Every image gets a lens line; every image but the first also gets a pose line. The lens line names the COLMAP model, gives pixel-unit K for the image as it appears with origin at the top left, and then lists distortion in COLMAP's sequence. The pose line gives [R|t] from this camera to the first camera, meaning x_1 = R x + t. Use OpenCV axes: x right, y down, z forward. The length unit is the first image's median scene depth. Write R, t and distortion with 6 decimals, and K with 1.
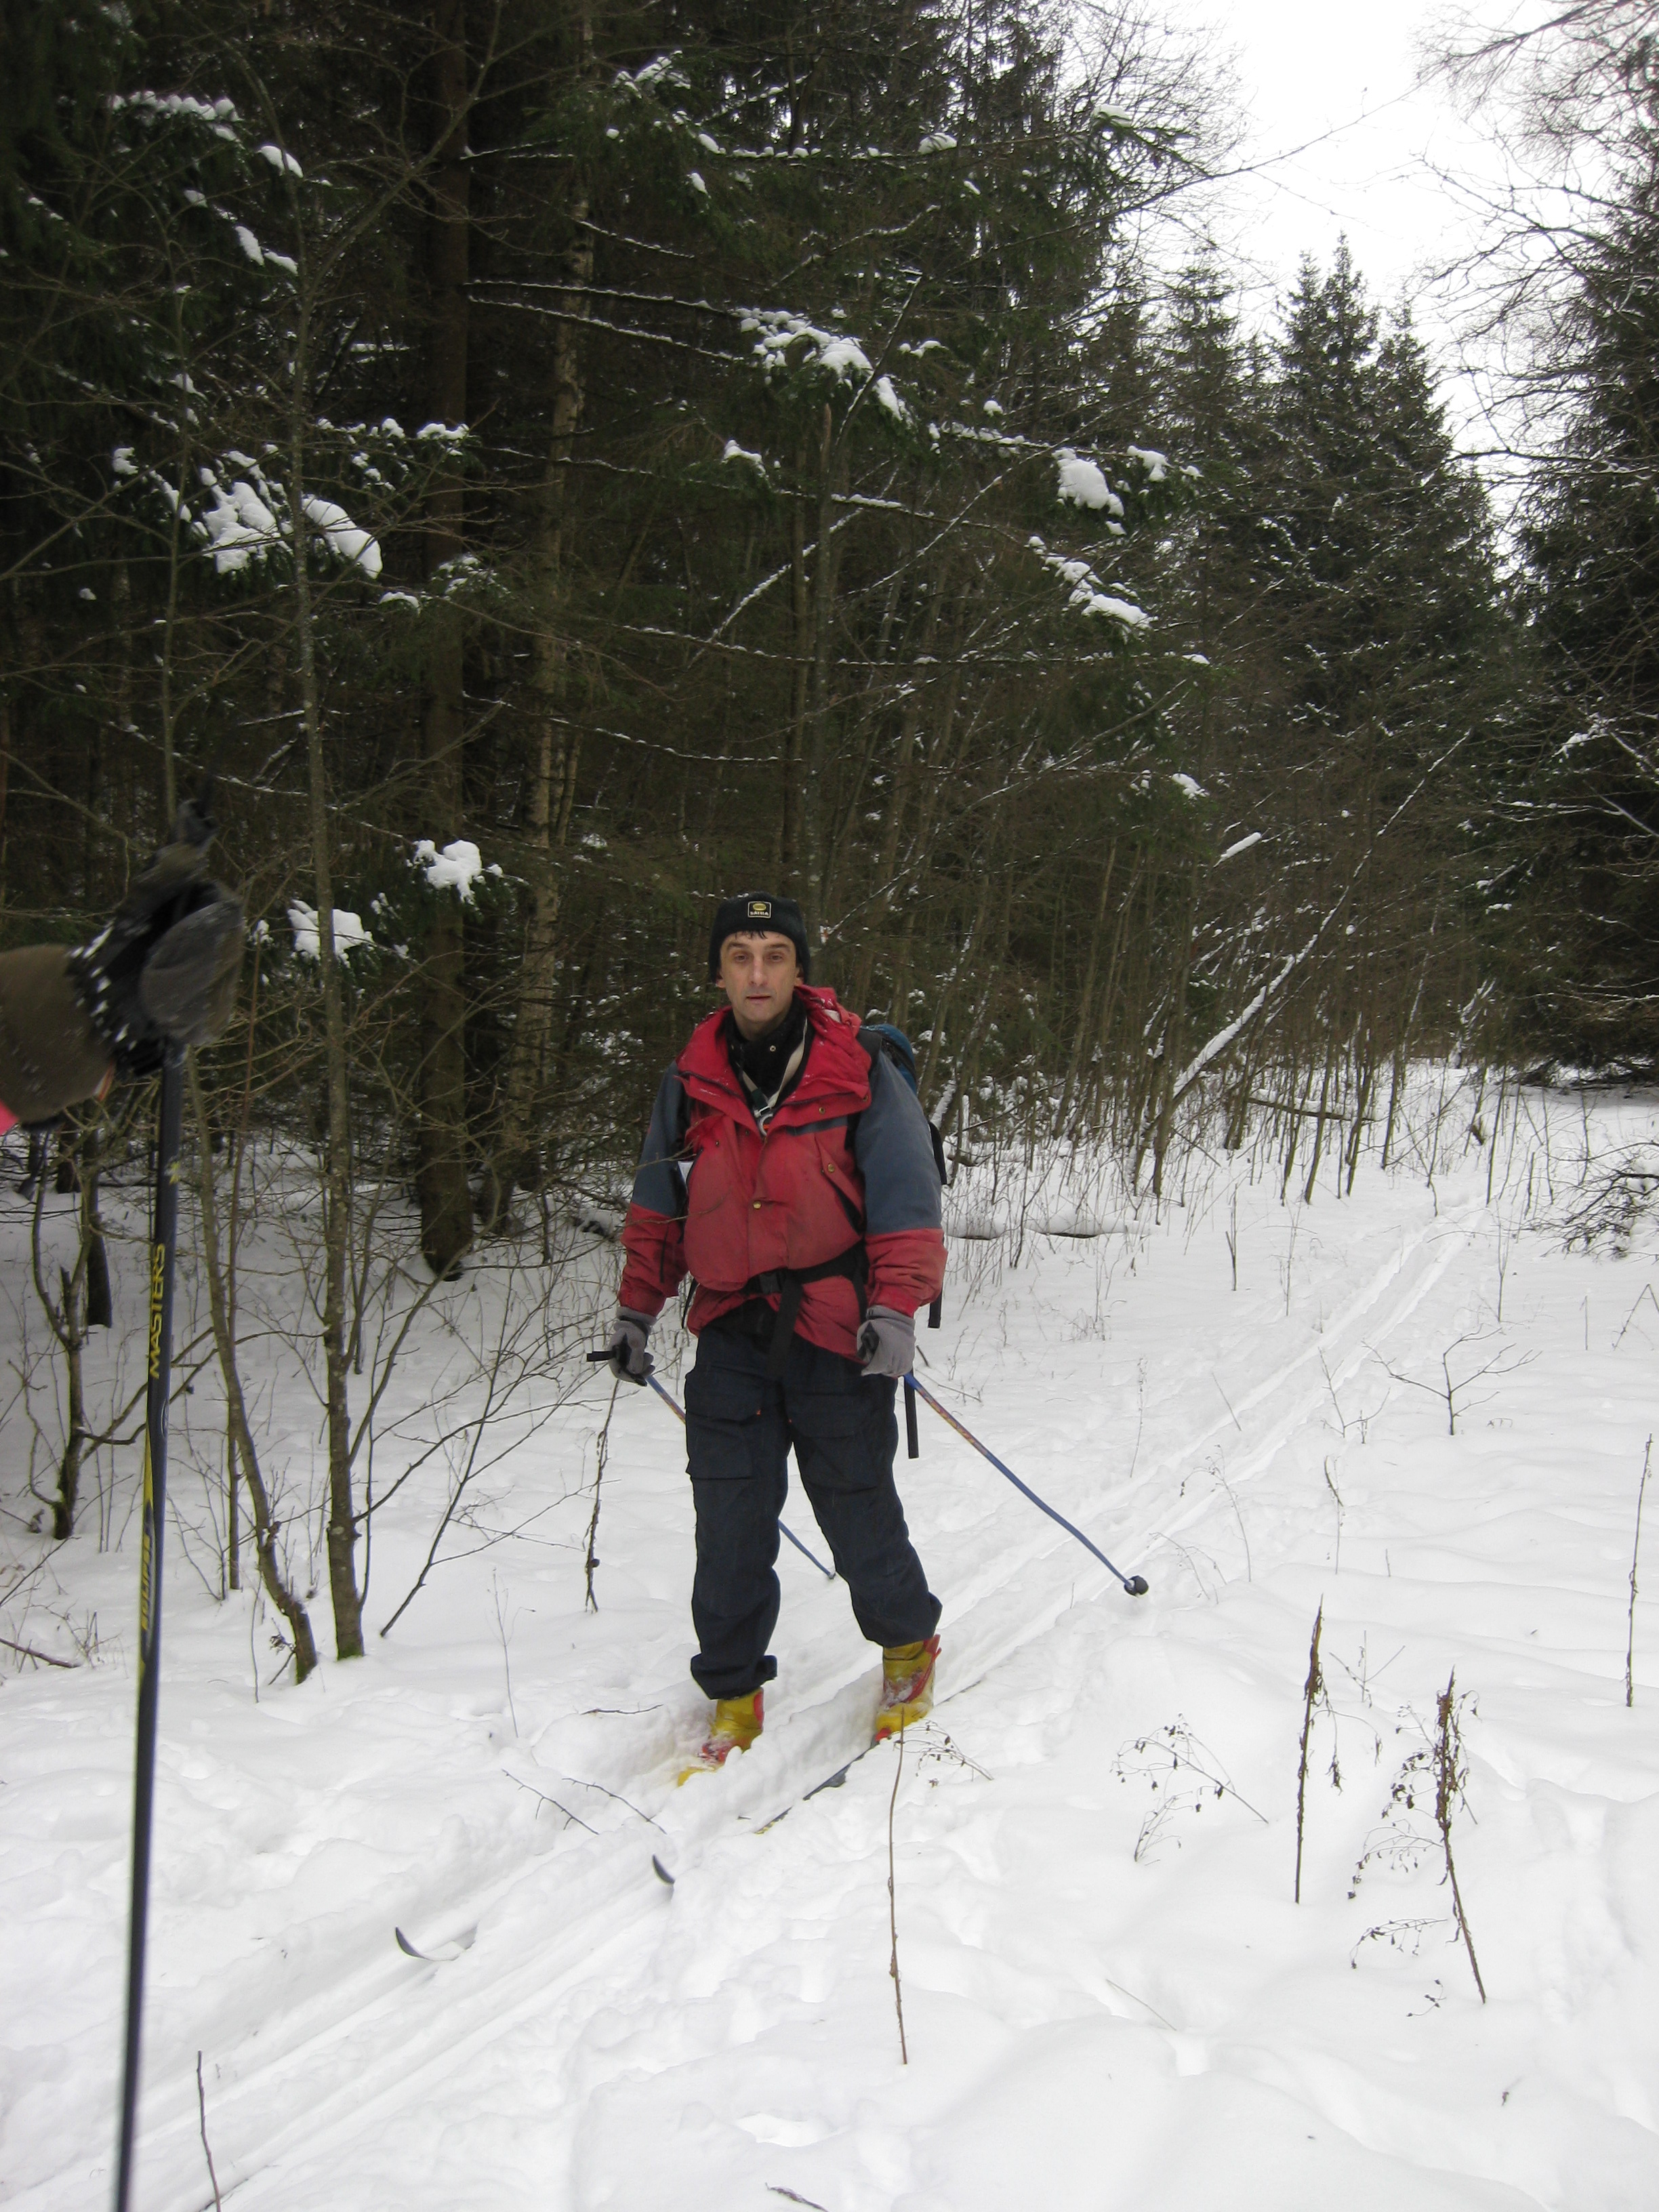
lens RADIAL K [[2498.0, 0, 863.0], [0, 2498.0, 1105.5], [0, 0, 1]] dist [-0.172658, 0.181988]
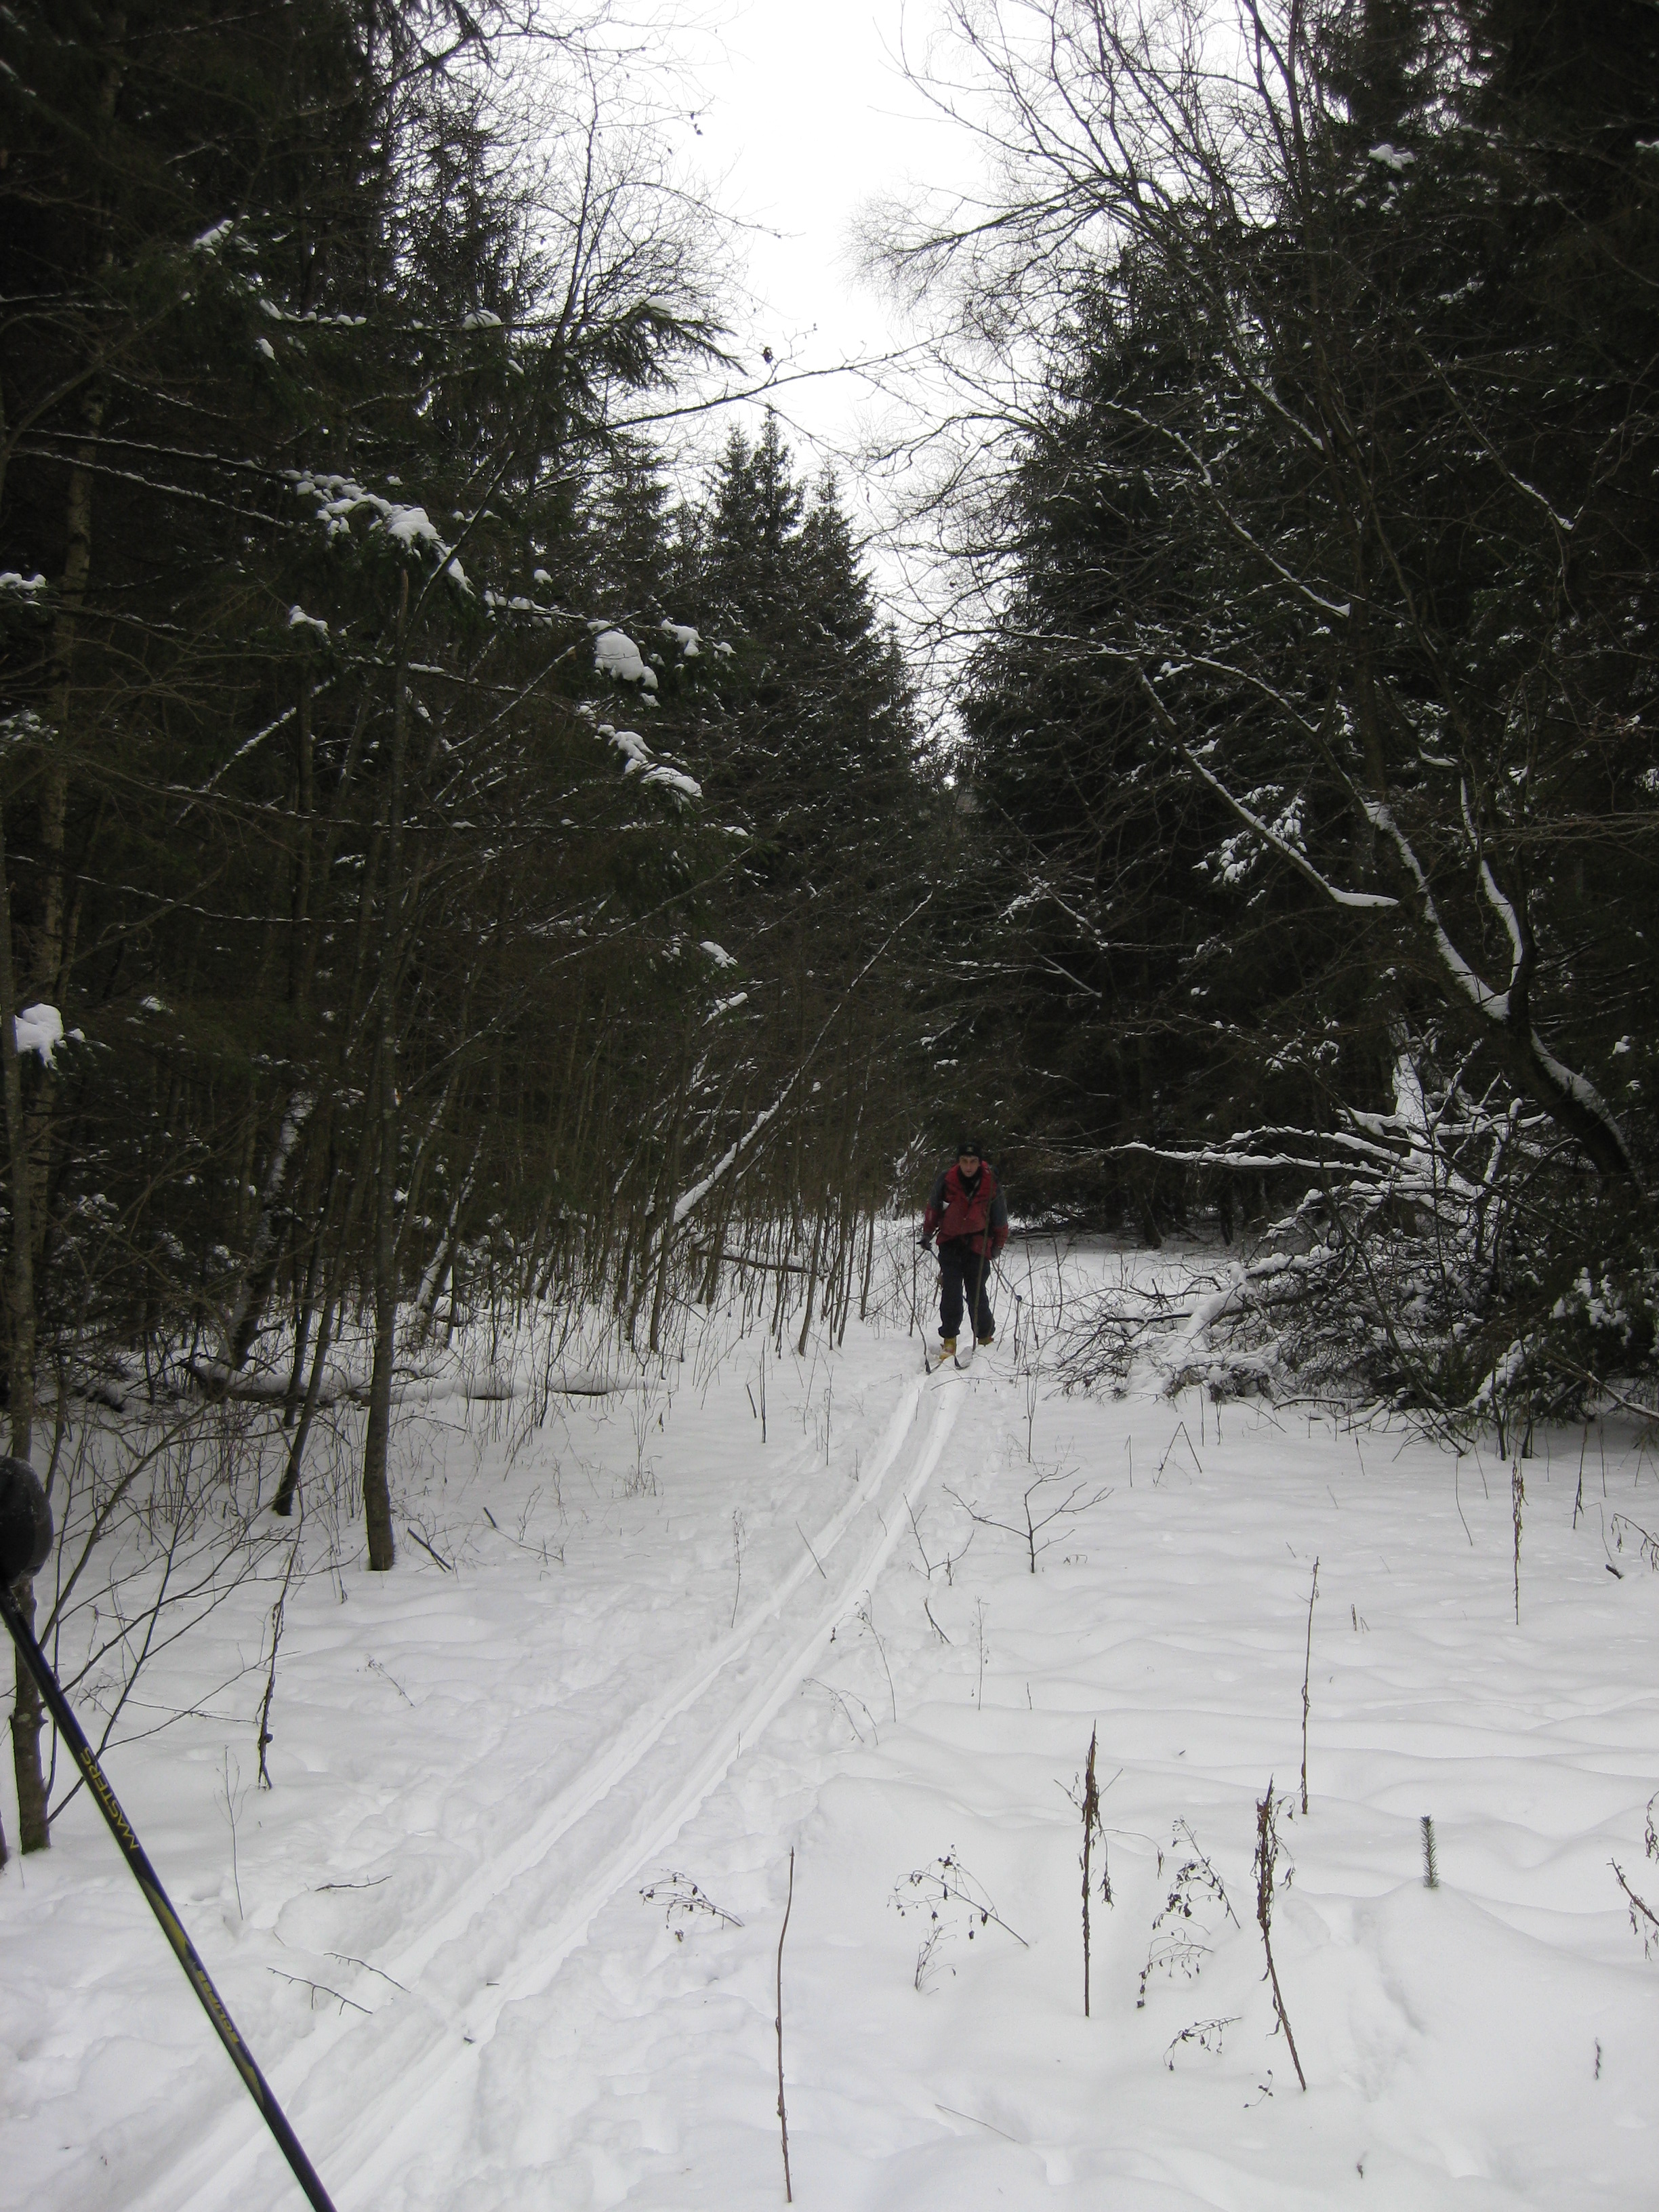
lens RADIAL K [[2498.0, 0, 863.0], [0, 2498.0, 1105.5], [0, 0, 1]] dist [-0.172658, 0.181988]
pose [[0.971518, -0.006196, 0.236885, -0.047528], [0.020972, 0.997984, -0.059907, -0.001377], [-0.236036, 0.063169, 0.969689, -0.006815]]
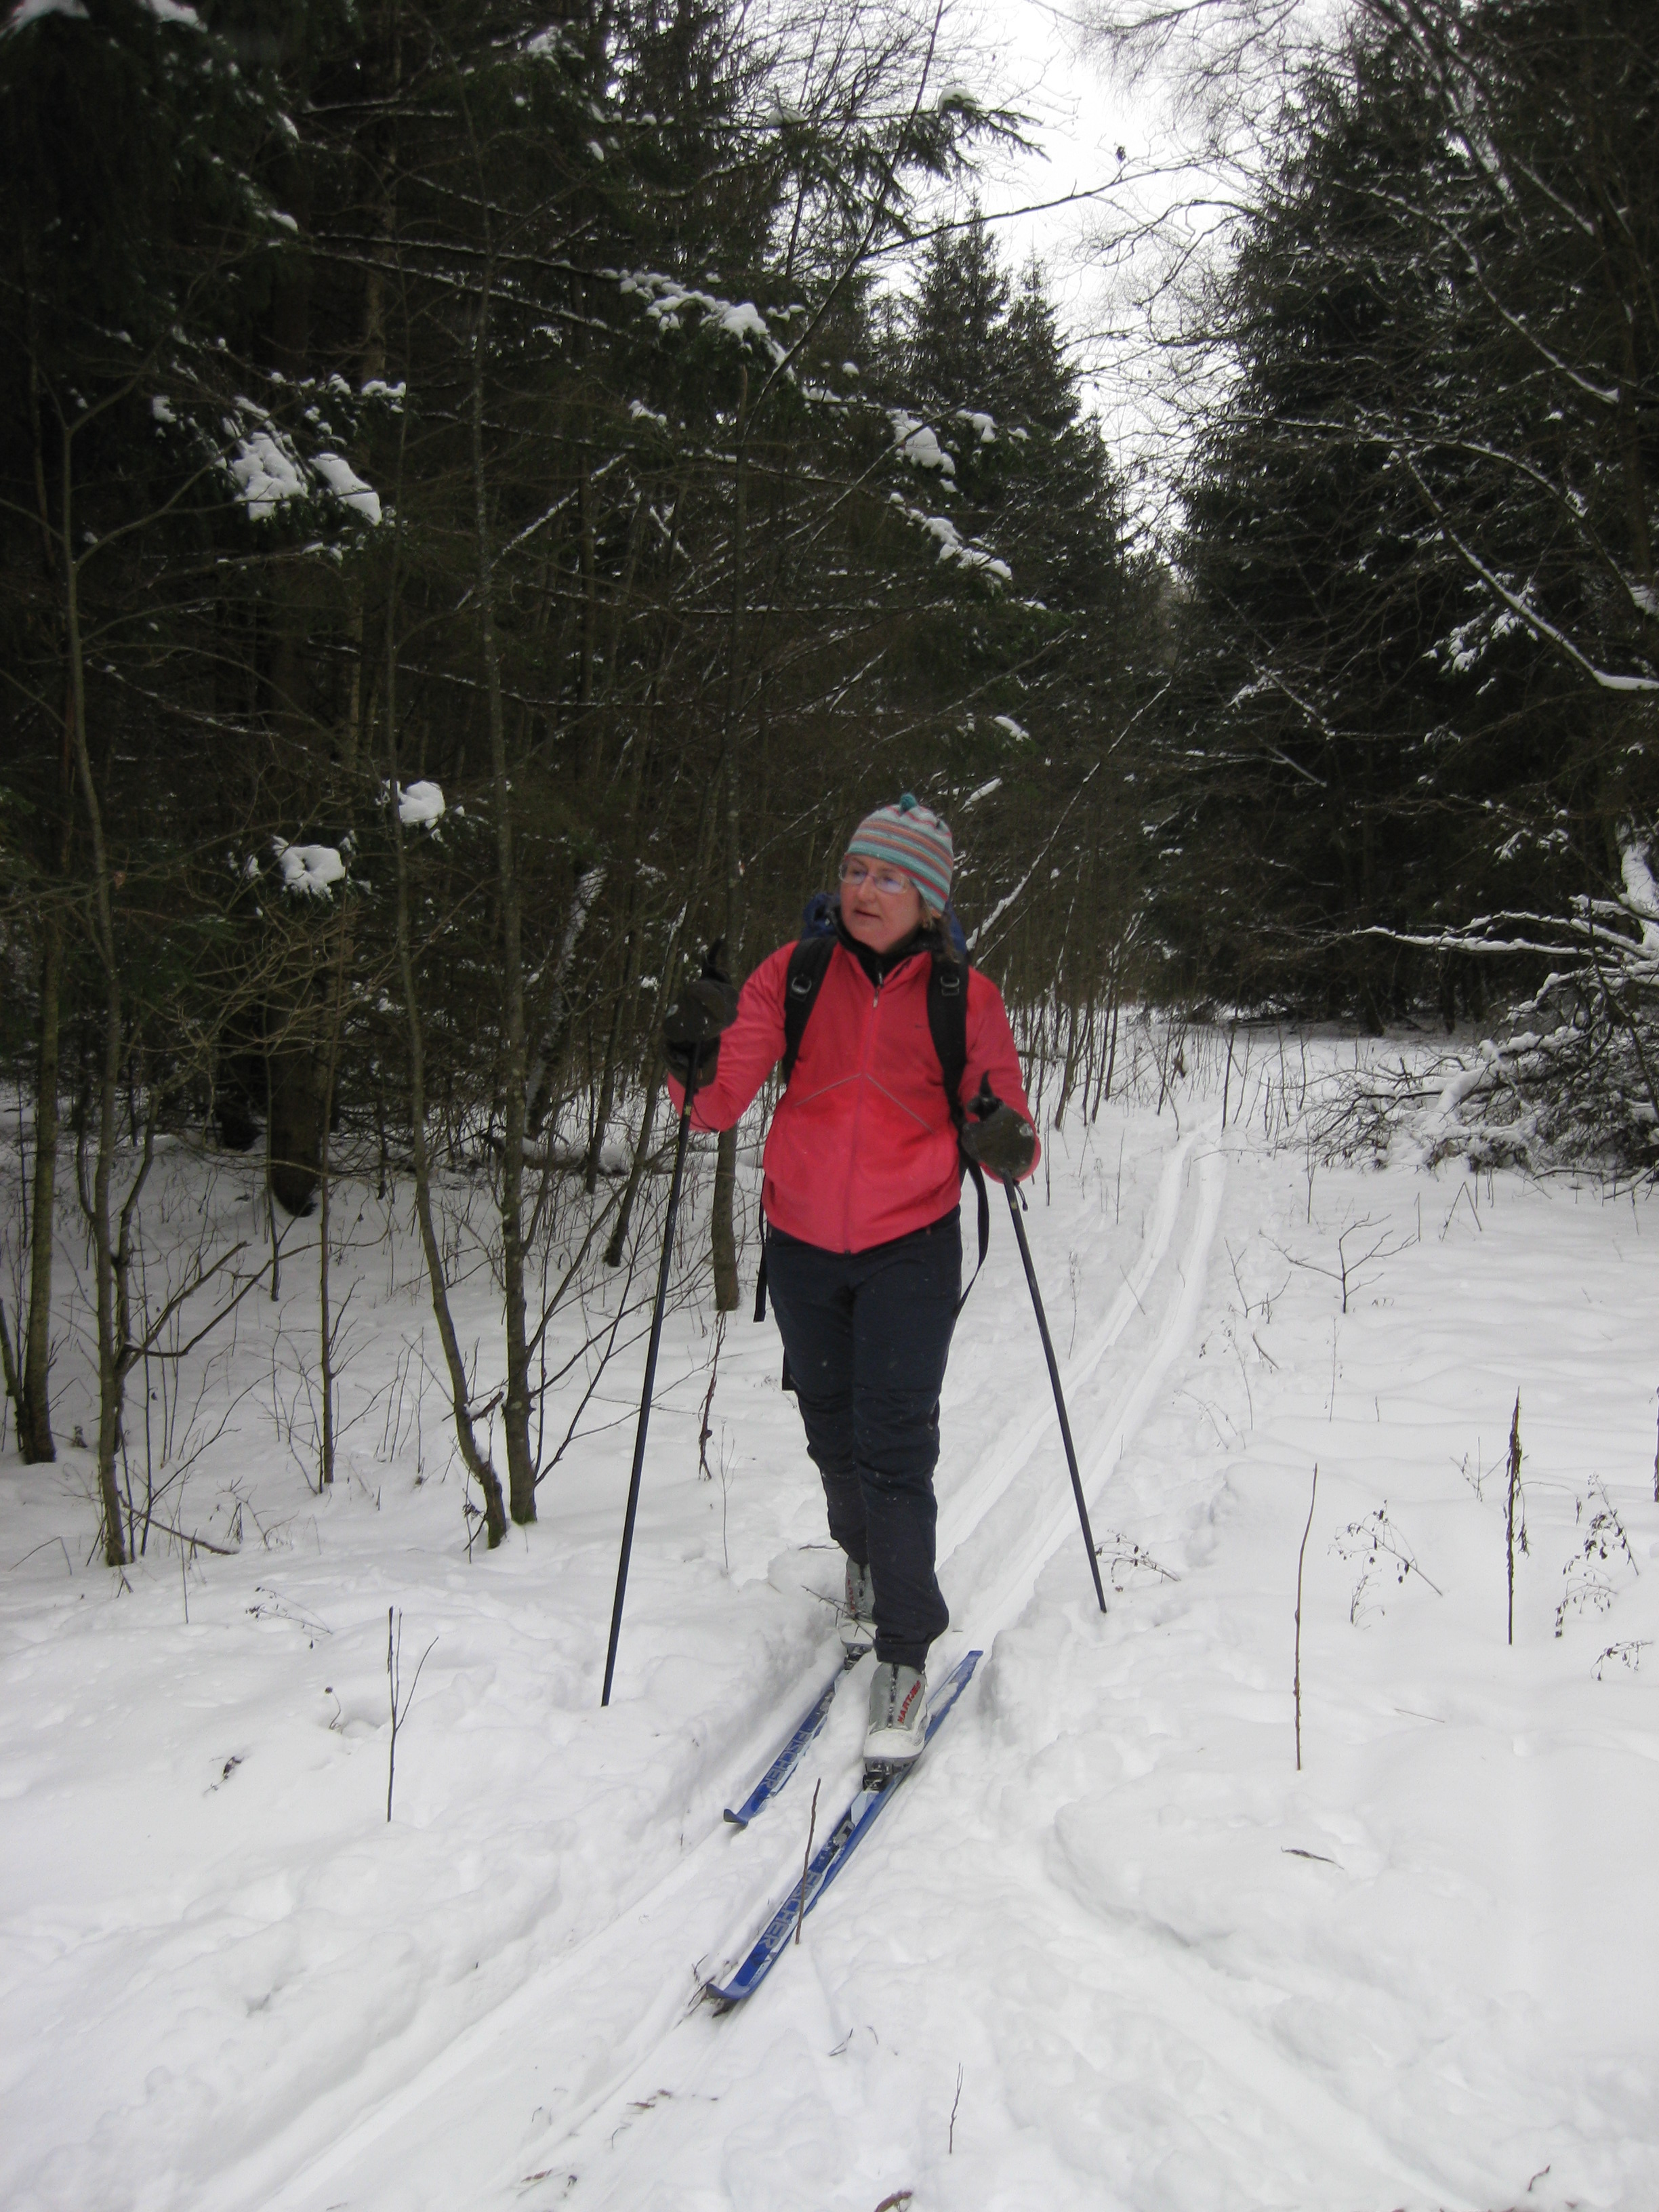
lens RADIAL K [[2503.4, 0, 834.9], [0, 2503.4, 1152.3], [0, 0, 1]] dist [-0.177553, 0.135792]
pose [[0.987695, -0.025490, 0.154301, -0.096716], [0.020019, 0.999118, 0.036908, 0.009322], [-0.155106, -0.033365, 0.987334, -0.039755]]
